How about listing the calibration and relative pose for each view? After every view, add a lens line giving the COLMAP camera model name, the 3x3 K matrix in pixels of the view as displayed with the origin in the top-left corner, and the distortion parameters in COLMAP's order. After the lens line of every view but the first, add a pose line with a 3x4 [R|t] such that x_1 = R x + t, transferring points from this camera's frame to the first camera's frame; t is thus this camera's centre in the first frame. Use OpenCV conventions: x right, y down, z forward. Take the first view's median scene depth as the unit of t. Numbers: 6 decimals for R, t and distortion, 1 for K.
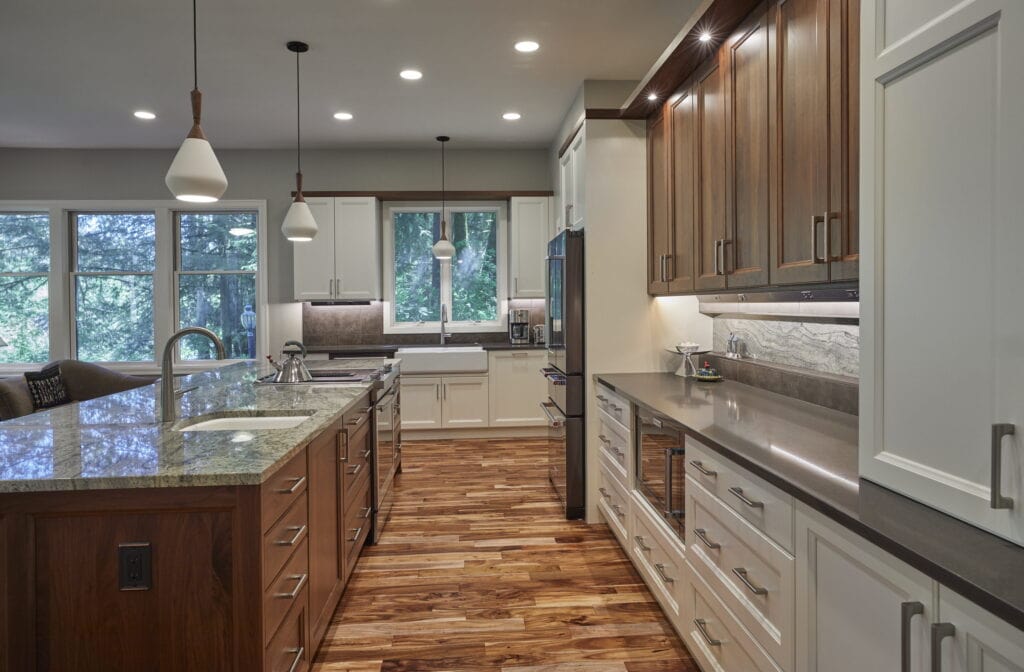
lens RADIAL K [[653.4, 0, 510.8], [0, 653.4, 313.6], [0, 0, 1]] dist [-0.006363, -0.002594]
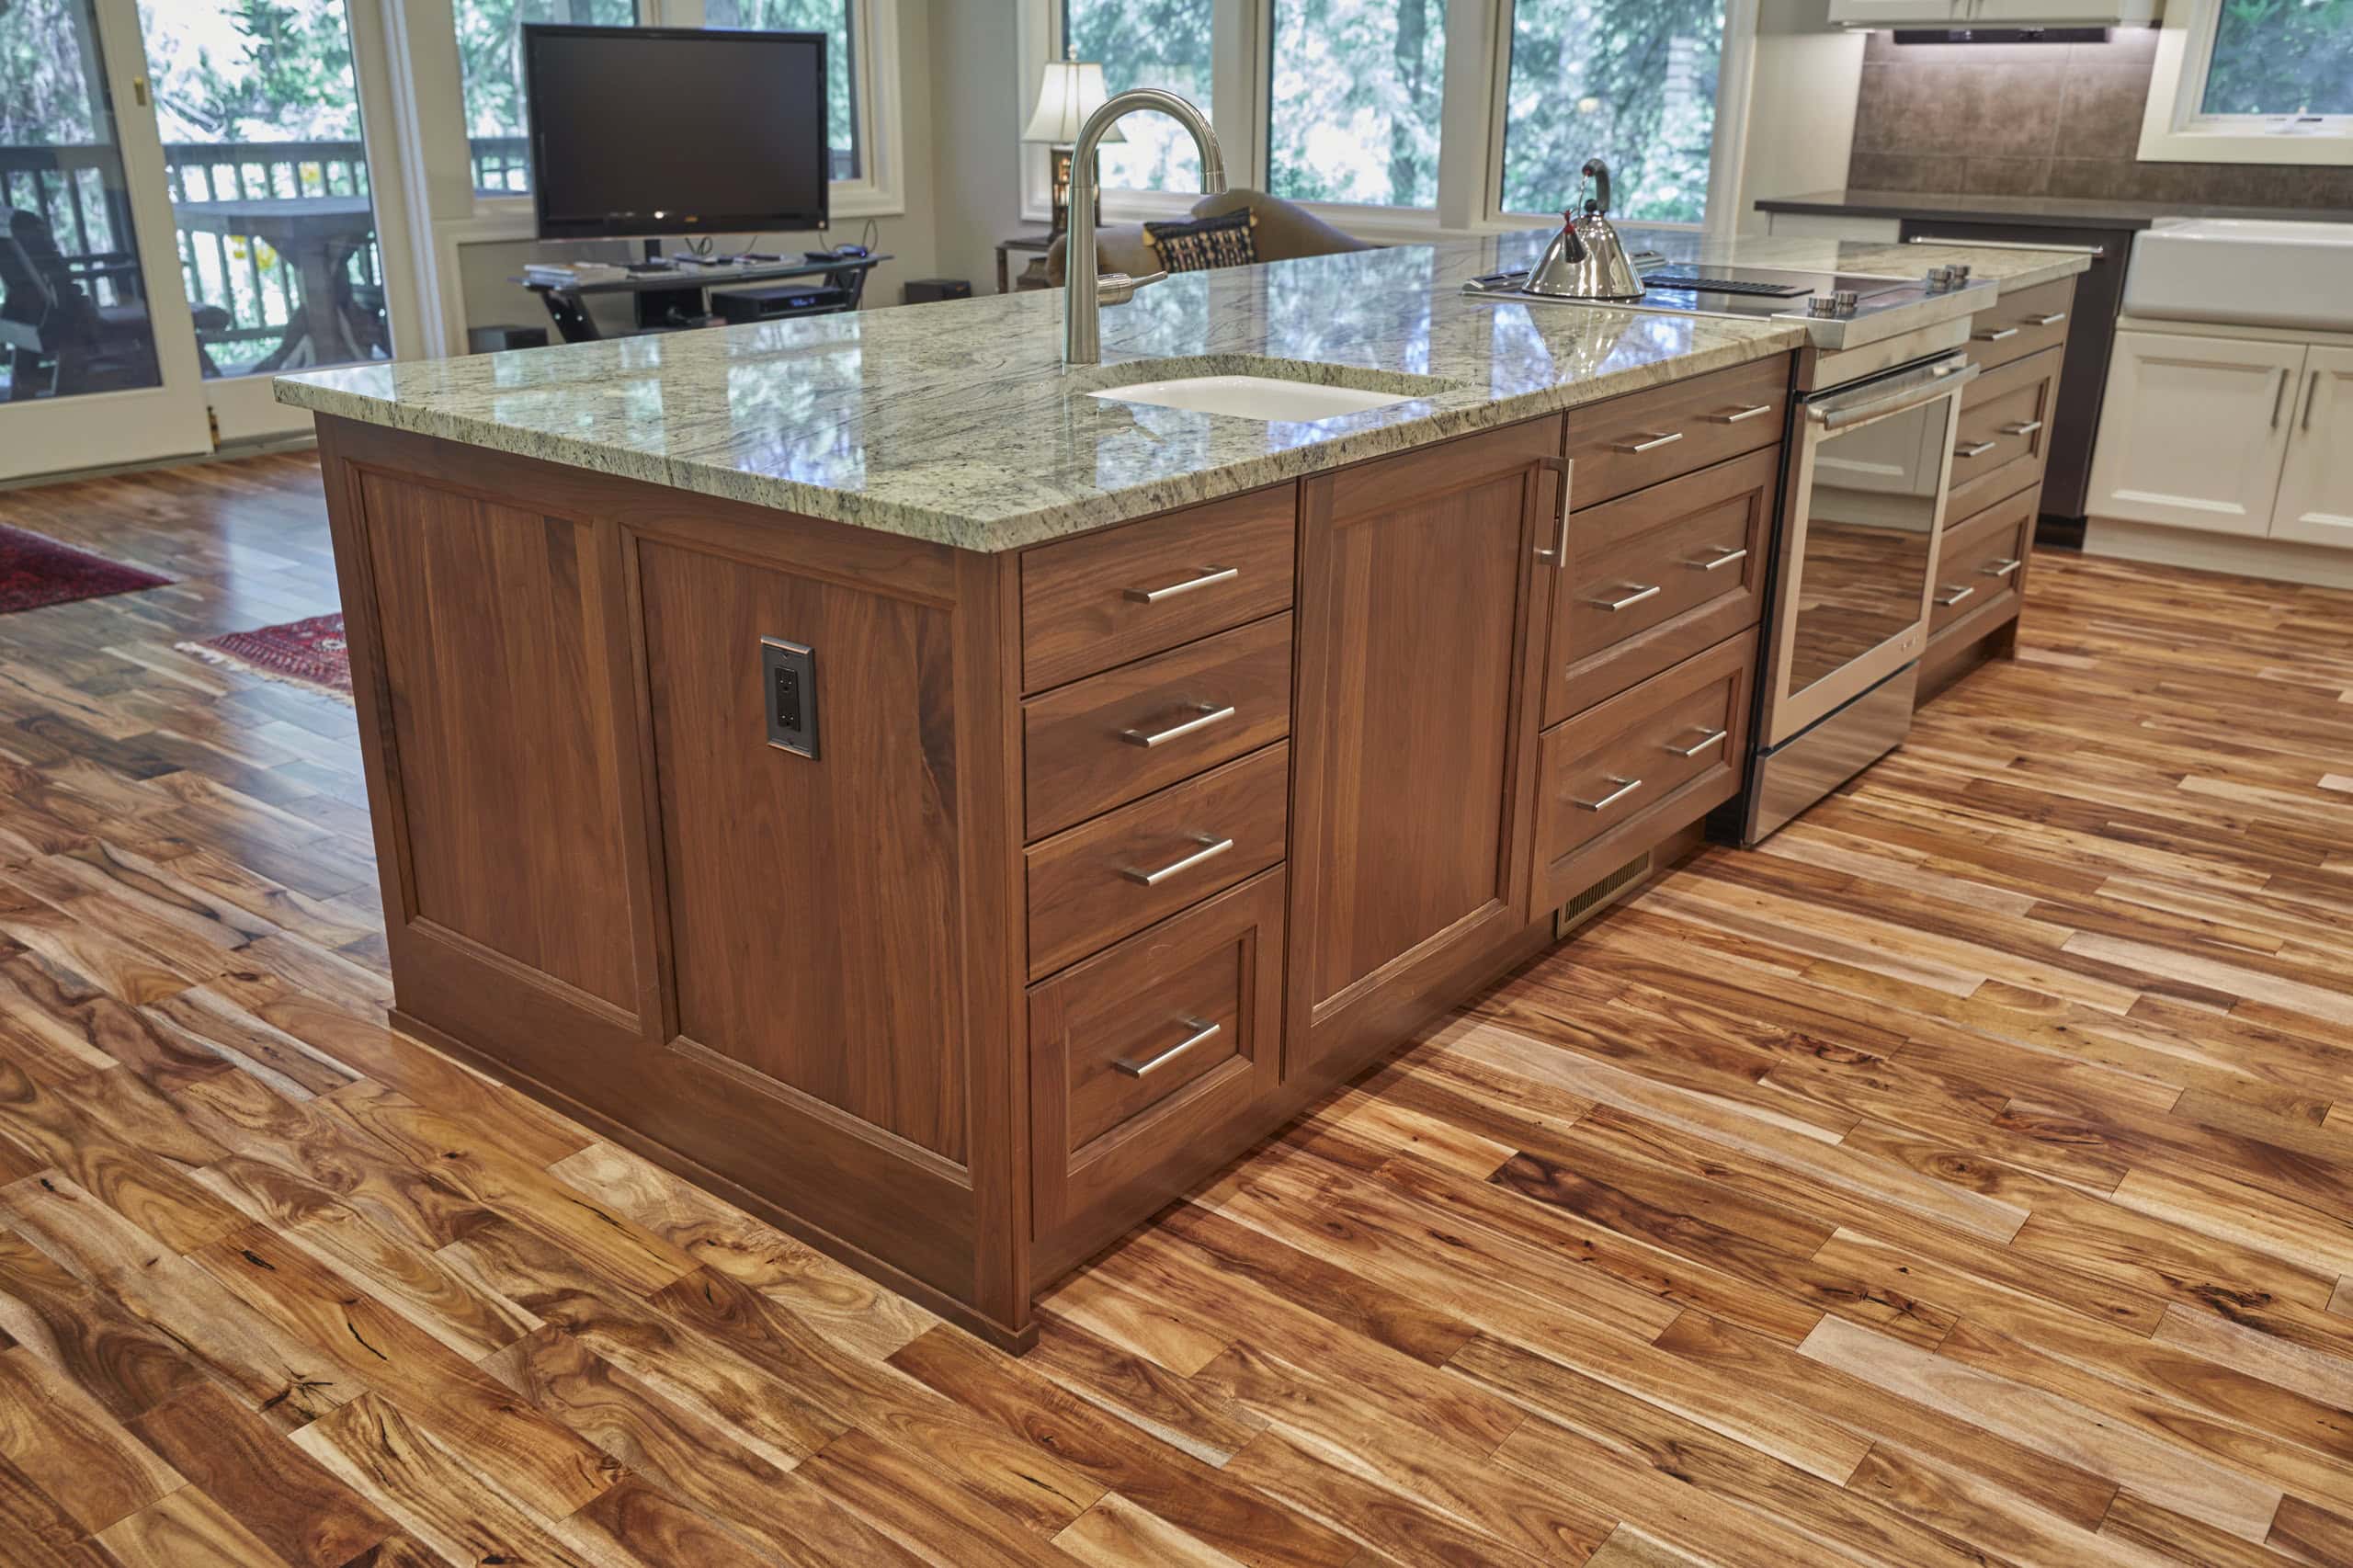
lens RADIAL K [[1999.8, 0, 1081.5], [0, 1999.8, 827.9], [0, 0, 1]] dist [0.006583, 0.011571]
pose [[0.719173, 0.263919, -0.642757, 0.207812], [-0.023325, 0.933704, 0.357285, 0.005936], [0.694440, -0.241957, 0.677650, 0.137790]]
